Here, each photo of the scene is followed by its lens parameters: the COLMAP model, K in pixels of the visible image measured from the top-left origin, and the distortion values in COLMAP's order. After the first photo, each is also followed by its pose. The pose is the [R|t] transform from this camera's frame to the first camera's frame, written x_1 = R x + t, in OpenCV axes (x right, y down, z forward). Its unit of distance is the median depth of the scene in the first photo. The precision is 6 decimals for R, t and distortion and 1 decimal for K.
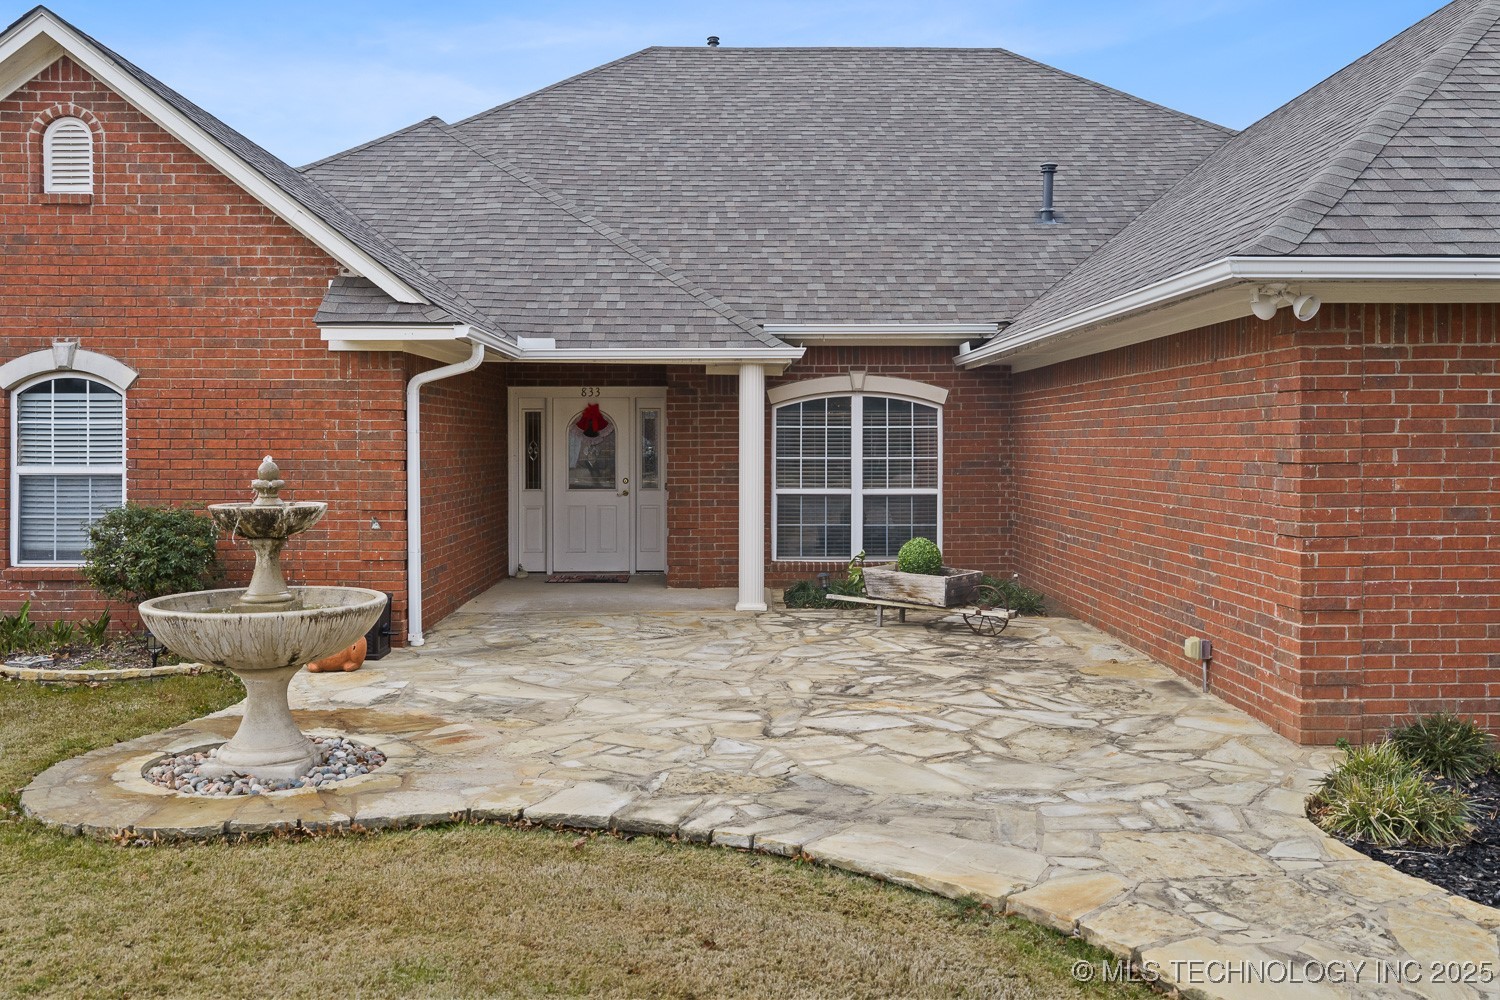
lens RADIAL K [[1249.4, 0, 750.6], [0, 1249.4, 458.4], [0, 0, 1]] dist [-0.002342, -0.007654]
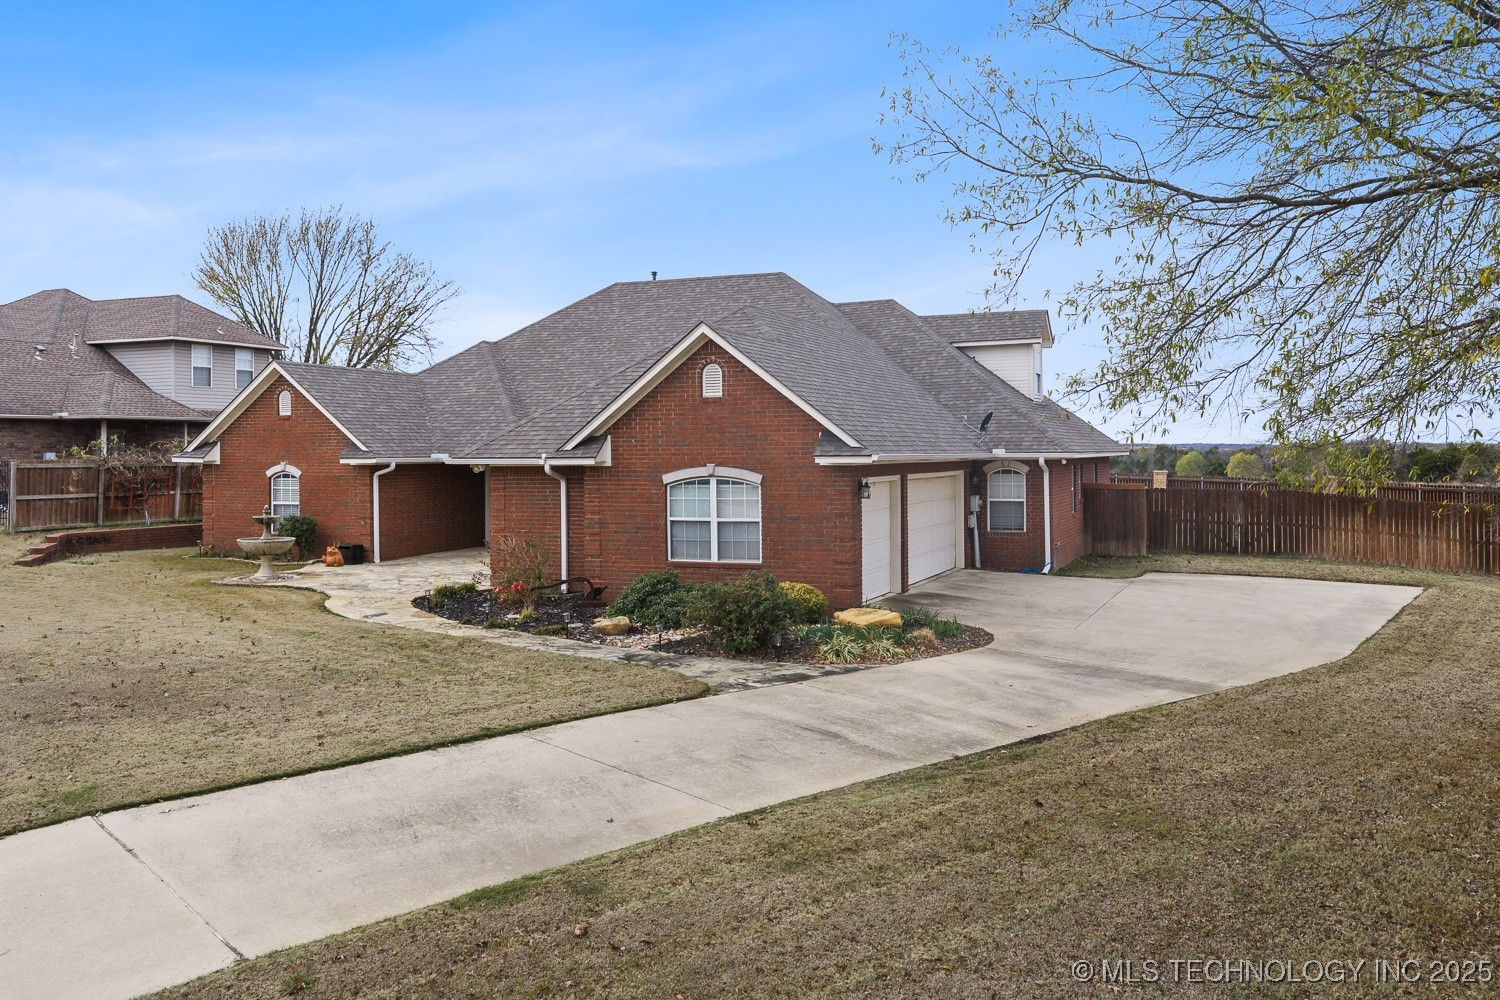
lens RADIAL K [[1207.0, 0, 750.0], [0, 1207.0, 500.0], [0, 0, 1]] dist [-0.006575, -0.012890]
pose [[0.918296, 0.012103, -0.395710, 1.747092], [0.000085, 0.999527, 0.030767, -0.090658], [0.395895, -0.028287, 0.917860, -1.351001]]
